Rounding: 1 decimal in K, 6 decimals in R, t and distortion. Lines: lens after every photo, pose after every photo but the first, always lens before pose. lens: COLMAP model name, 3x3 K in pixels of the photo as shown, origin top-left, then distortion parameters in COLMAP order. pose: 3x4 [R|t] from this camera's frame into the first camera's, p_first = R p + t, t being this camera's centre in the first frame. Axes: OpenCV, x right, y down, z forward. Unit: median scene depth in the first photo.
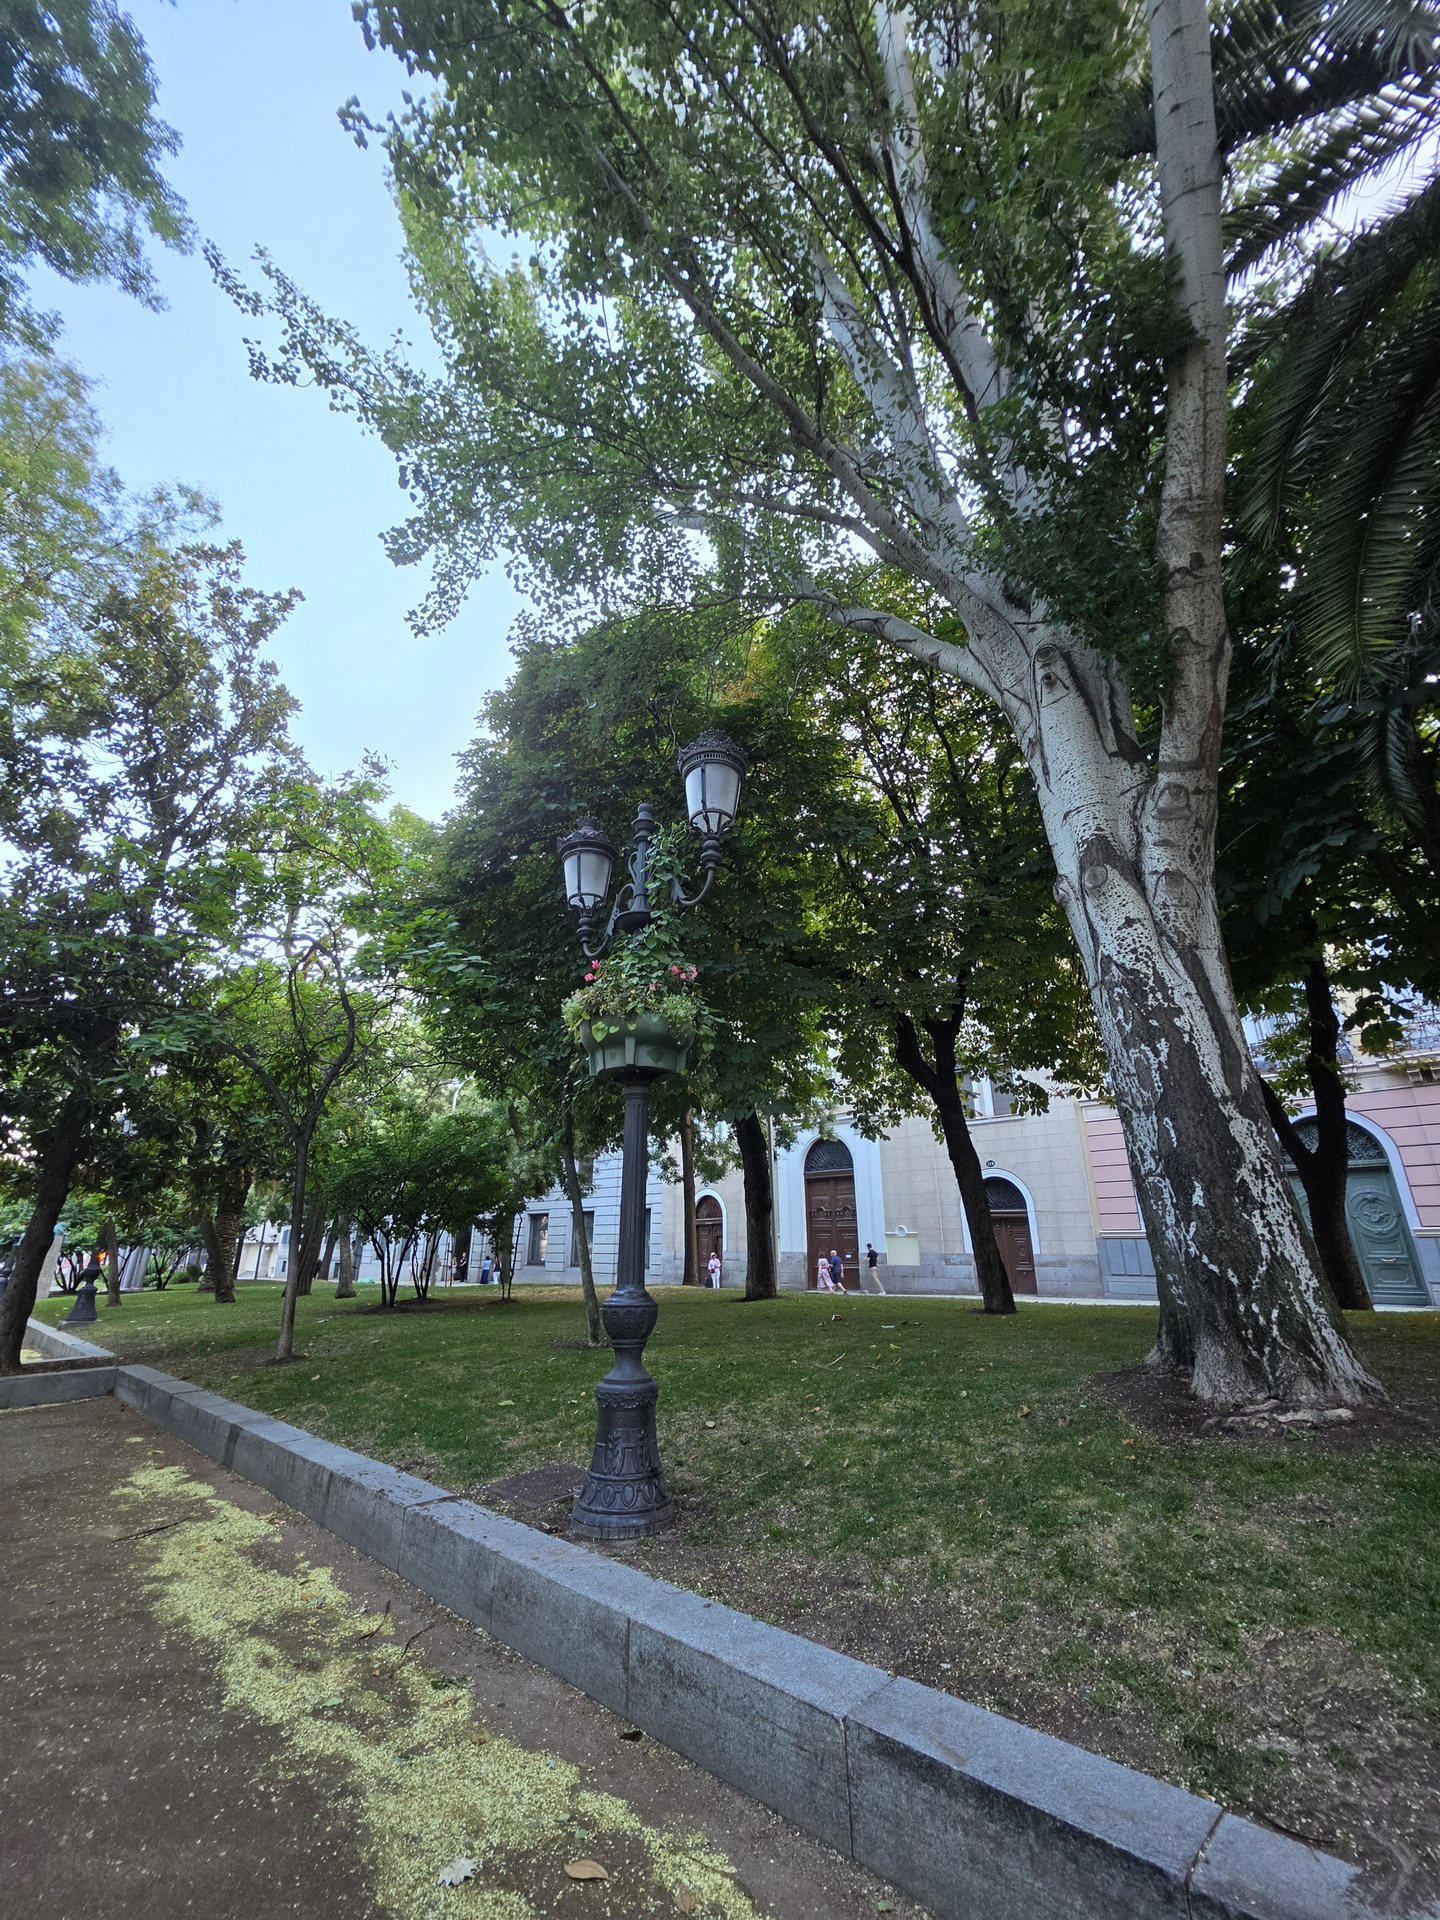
lens RADIAL K [[772.1, 0, 725.4], [0, 772.1, 958.7], [0, 0, 1]] dist [-0.002050, -0.000448]
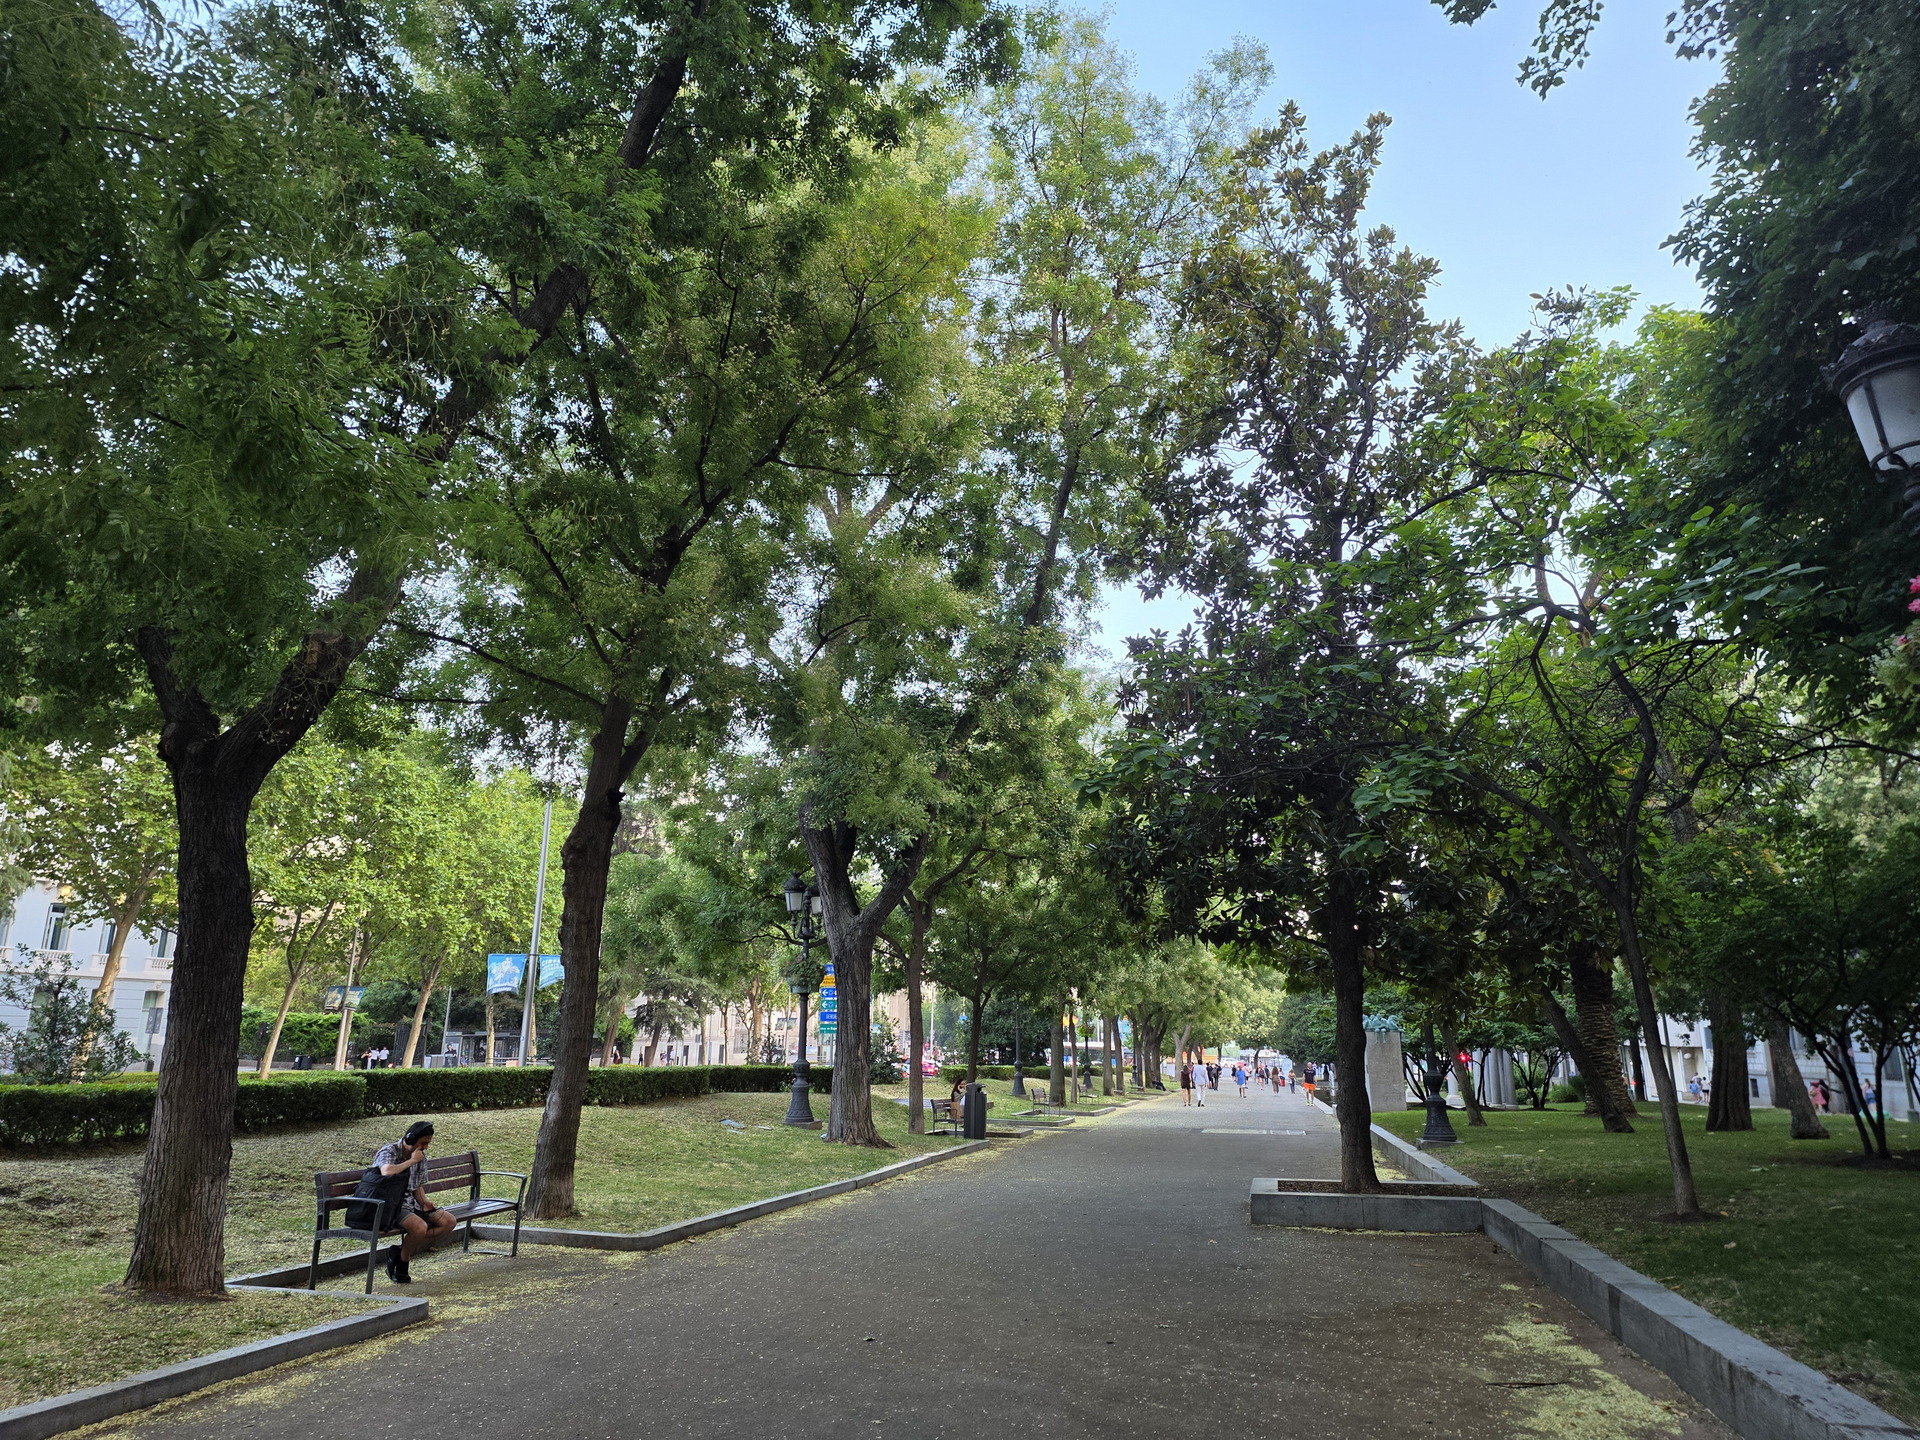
lens RADIAL K [[1274.1, 0, 954.1], [0, 1274.1, 712.5], [0, 0, 1]] dist [0.092492, -0.083234]
pose [[0.529374, -0.197721, -0.825027, 0.196776], [0.280225, 0.958635, -0.049936, -0.043953], [0.800773, -0.204758, 0.562882, -0.115148]]
